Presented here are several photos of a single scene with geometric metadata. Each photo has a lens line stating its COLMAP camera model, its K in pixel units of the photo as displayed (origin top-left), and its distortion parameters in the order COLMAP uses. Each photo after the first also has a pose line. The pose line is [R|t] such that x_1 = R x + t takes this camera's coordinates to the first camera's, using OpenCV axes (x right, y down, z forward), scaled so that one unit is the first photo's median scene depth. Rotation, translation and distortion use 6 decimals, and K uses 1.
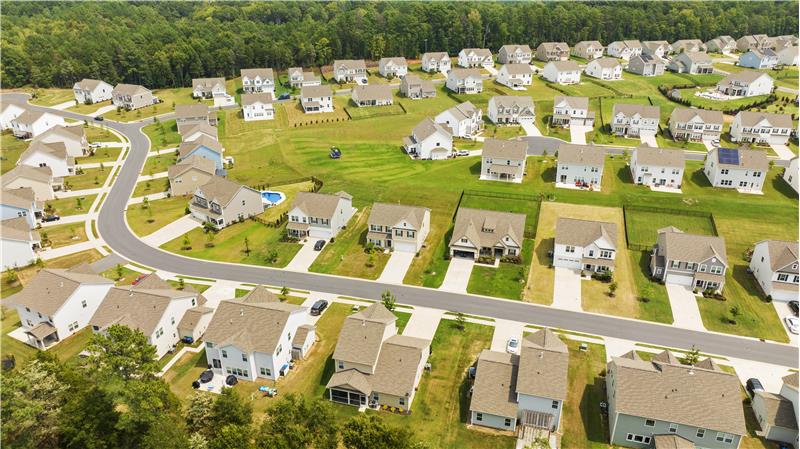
lens RADIAL K [[564.8, 0, 403.2], [0, 564.8, 224.1], [0, 0, 1]] dist [-0.022188, 0.012575]
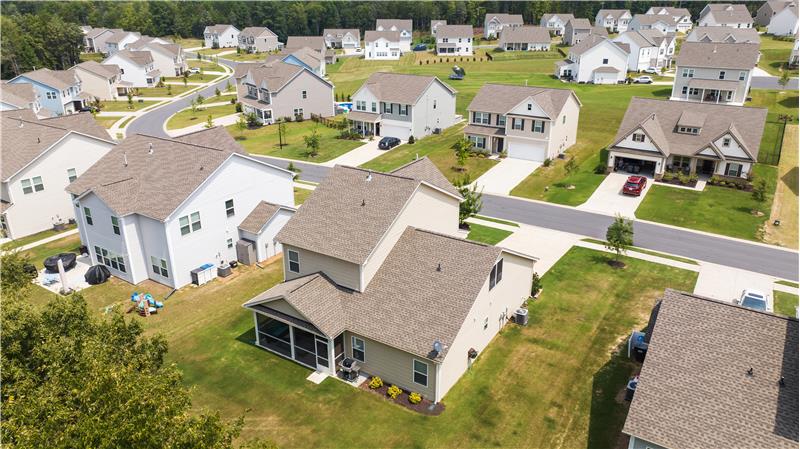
lens RADIAL K [[564.8, 0, 400.6], [0, 564.8, 223.7], [0, 0, 1]] dist [-0.022188, 0.012575]
pose [[0.955449, 0.105864, -0.275517, 0.047842], [-0.121234, 0.991845, -0.039317, 0.155002], [0.269108, 0.070967, 0.960492, 0.425850]]
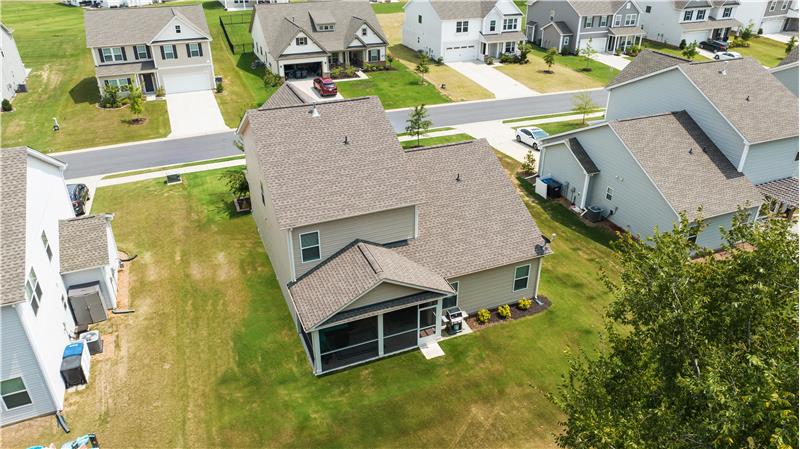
lens RADIAL K [[564.8, 0, 400.3], [0, 564.8, 223.8], [0, 0, 1]] dist [-0.022188, 0.012575]
pose [[0.794165, -0.292936, 0.532437, -0.150961], [0.258344, 0.955779, 0.140514, 0.141799], [-0.550054, 0.025961, 0.834725, 0.494432]]
